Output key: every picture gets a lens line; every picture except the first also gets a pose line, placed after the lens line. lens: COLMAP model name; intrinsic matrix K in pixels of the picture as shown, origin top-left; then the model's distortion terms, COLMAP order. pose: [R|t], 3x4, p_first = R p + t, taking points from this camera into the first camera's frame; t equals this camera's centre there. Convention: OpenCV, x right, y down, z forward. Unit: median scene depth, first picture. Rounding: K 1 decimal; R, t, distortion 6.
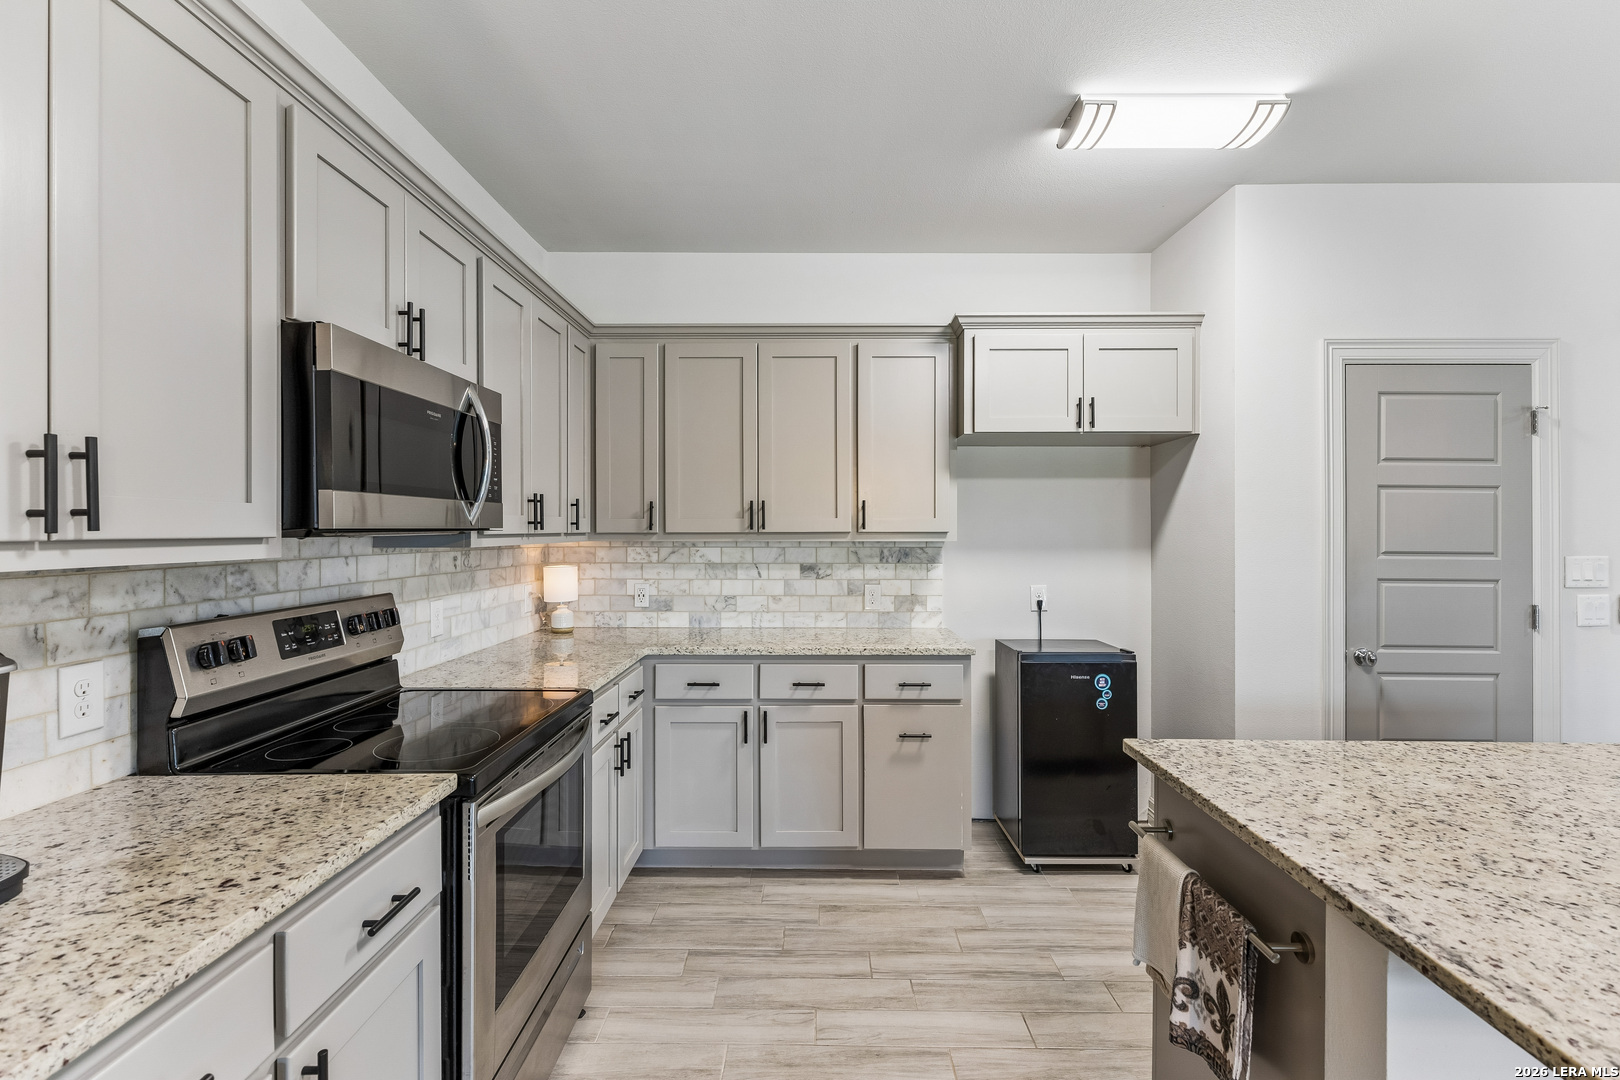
lens RADIAL K [[738.9, 0, 811.4], [0, 738.9, 529.2], [0, 0, 1]] dist [-0.000384, -0.000544]
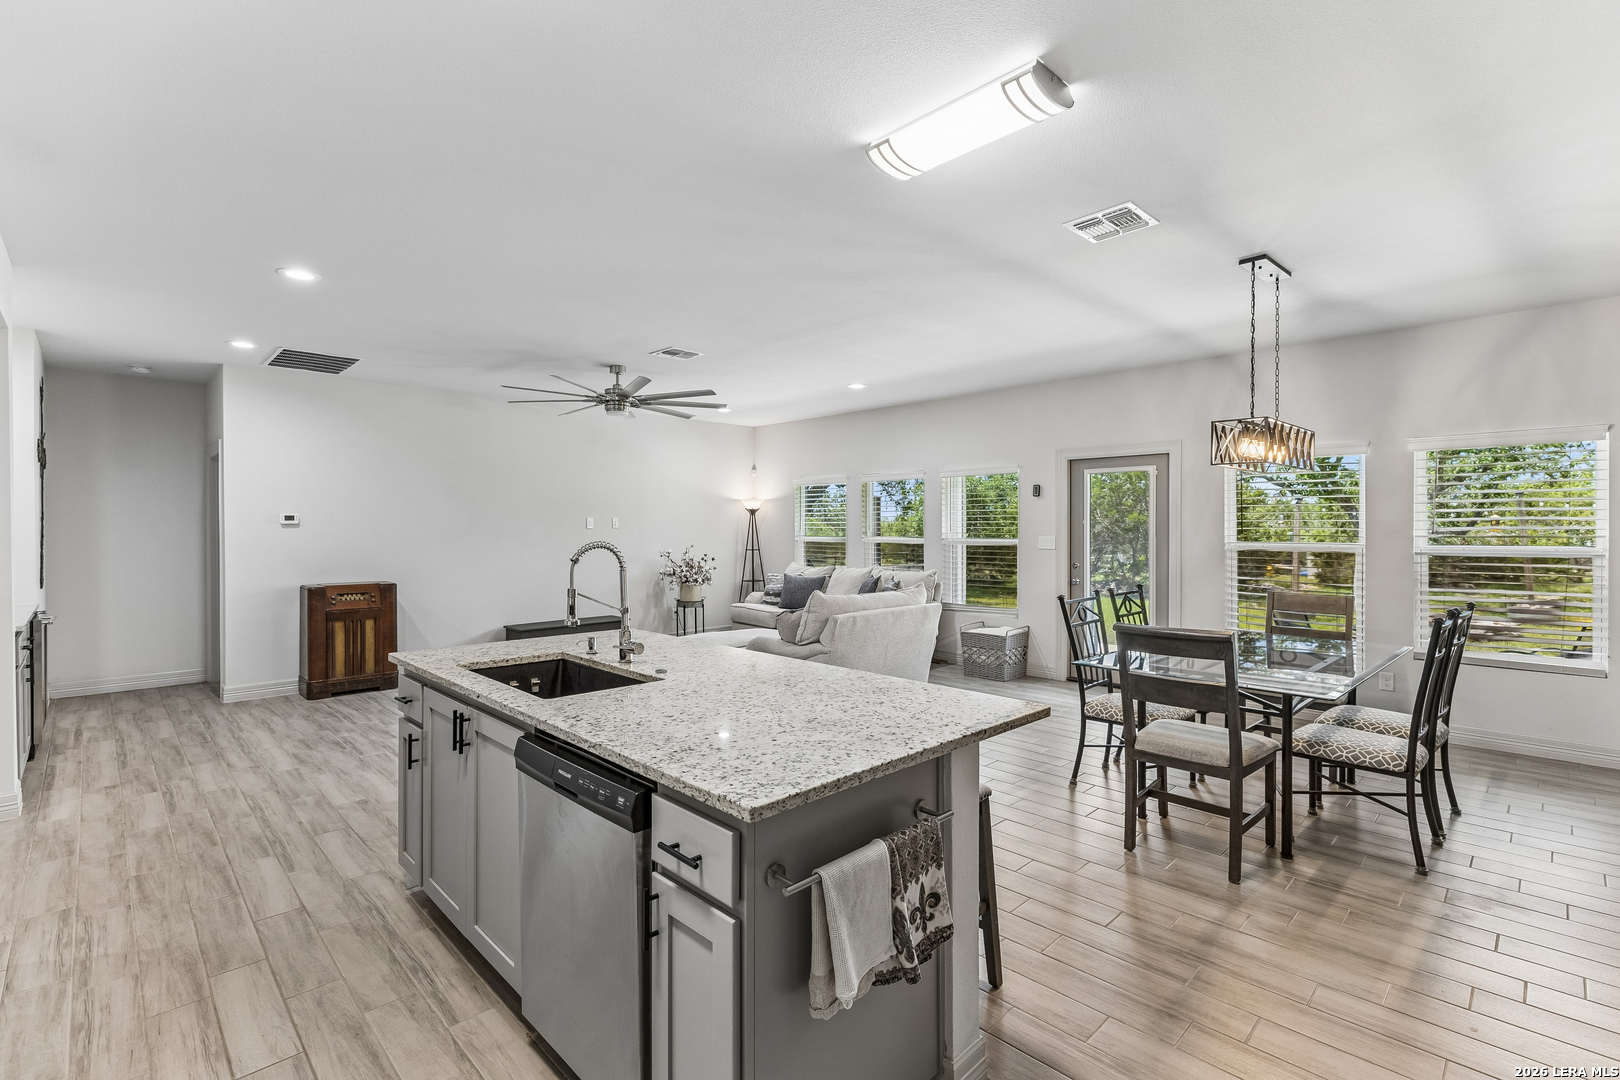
lens RADIAL K [[738.9, 0, 808.6], [0, 738.9, 531.3], [0, 0, 1]] dist [-0.000384, -0.000544]
pose [[-0.705150, -0.005276, 0.709039, -0.201524], [0.001109, 0.999963, 0.008543, -0.001325], [-0.709057, 0.006811, -0.705118, 2.044883]]
